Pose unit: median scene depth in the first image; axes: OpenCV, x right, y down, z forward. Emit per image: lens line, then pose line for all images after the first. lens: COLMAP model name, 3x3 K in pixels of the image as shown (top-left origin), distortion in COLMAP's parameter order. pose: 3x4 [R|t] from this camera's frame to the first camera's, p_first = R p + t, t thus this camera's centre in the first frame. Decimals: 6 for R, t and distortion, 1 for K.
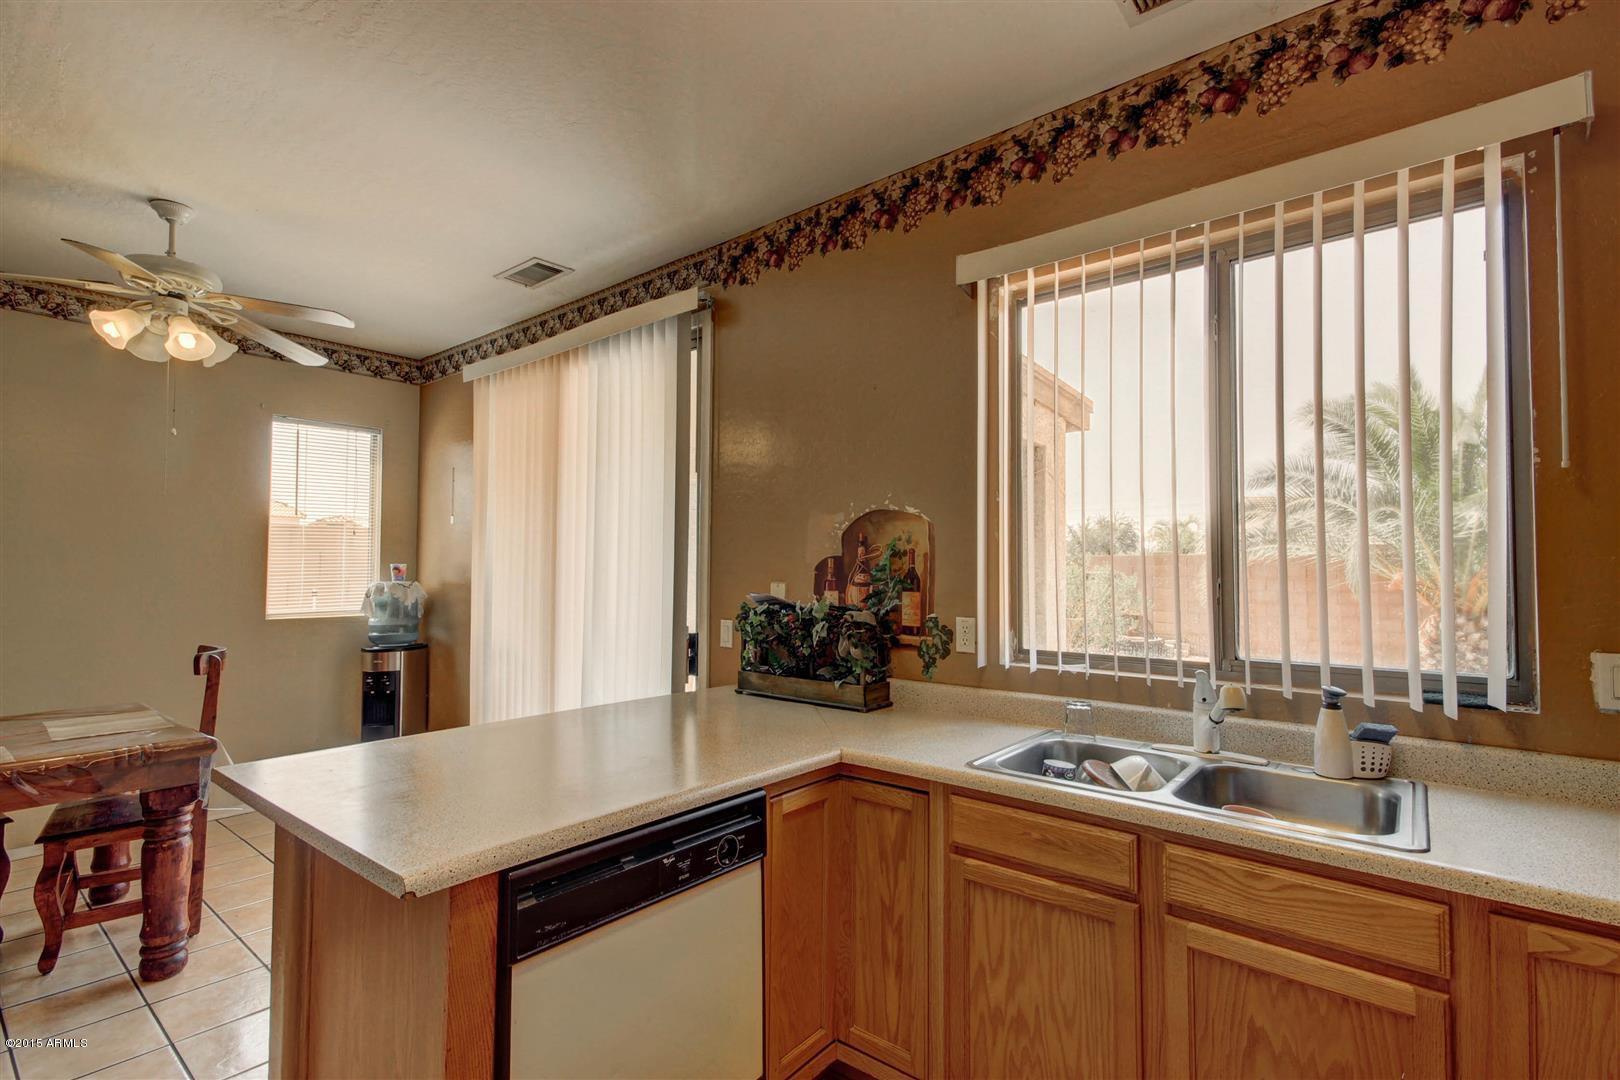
lens RADIAL K [[750.6, 0, 797.3], [0, 750.6, 534.7], [0, 0, 1]] dist [0.002667, -0.001606]
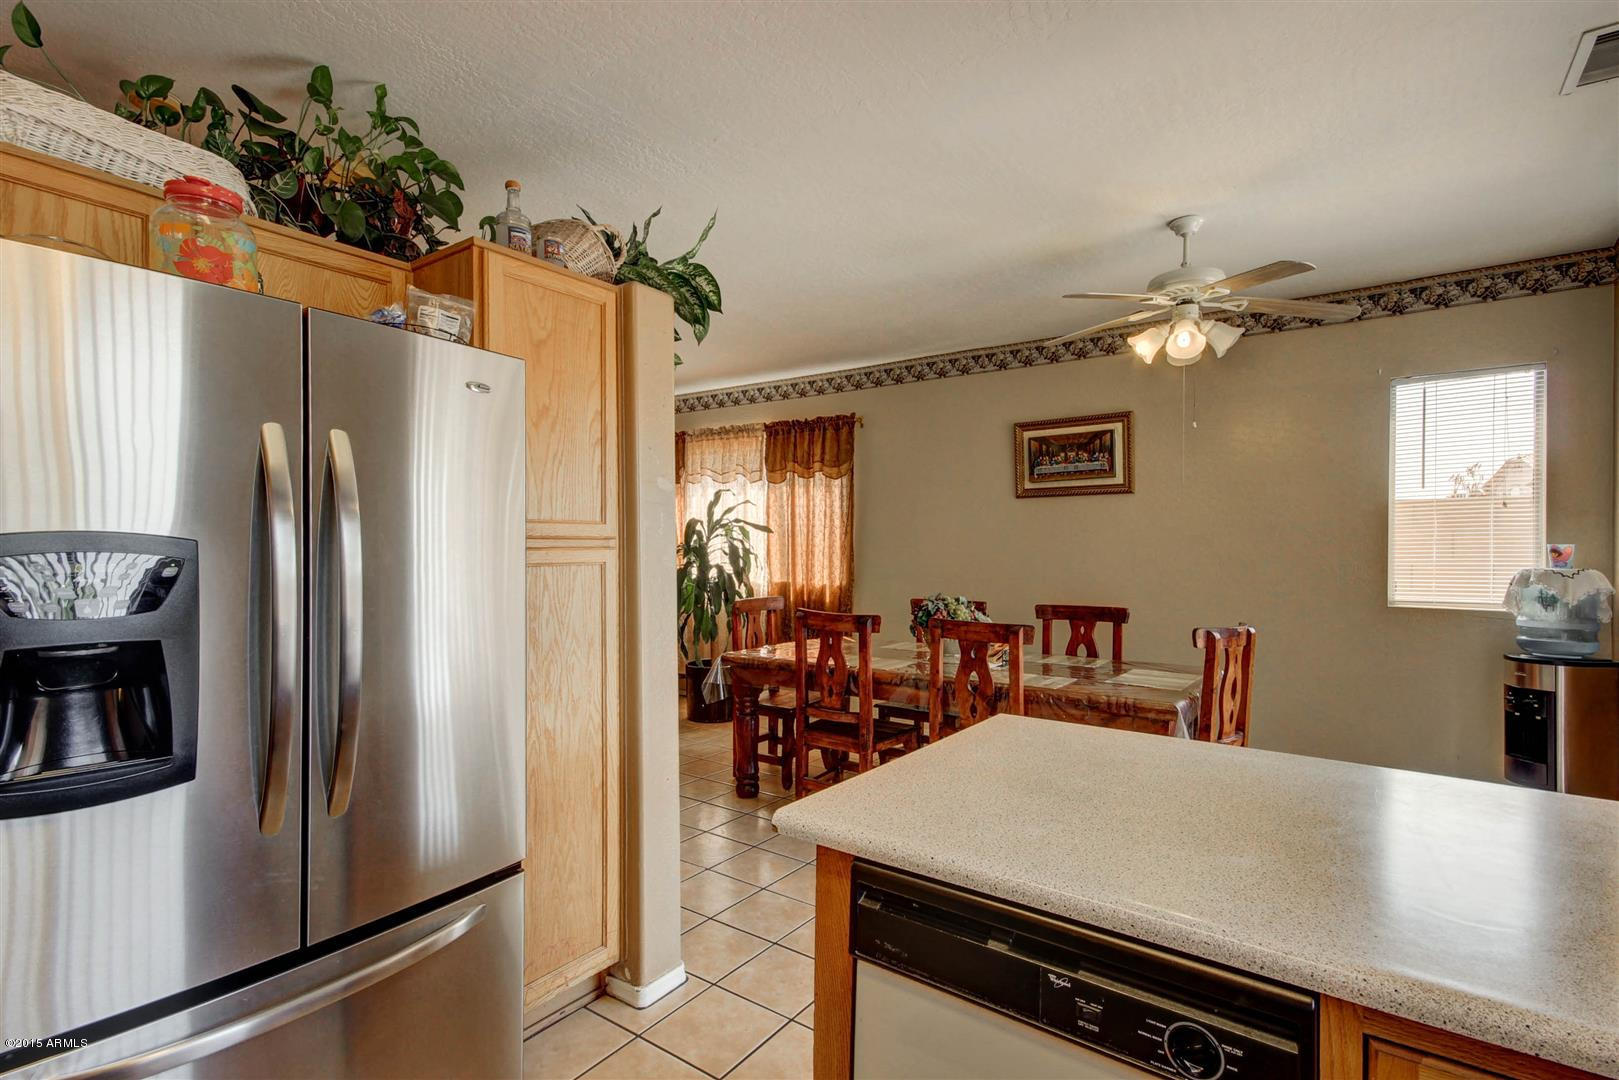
lens RADIAL K [[763.7, 0, 809.4], [0, 763.7, 543.5], [0, 0, 1]] dist [0.001909, 0.001012]
pose [[0.050452, 0.001319, -0.998726, 0.201905], [0.039738, 0.999205, 0.003327, 0.007484], [0.997936, -0.039855, 0.050360, 0.291025]]
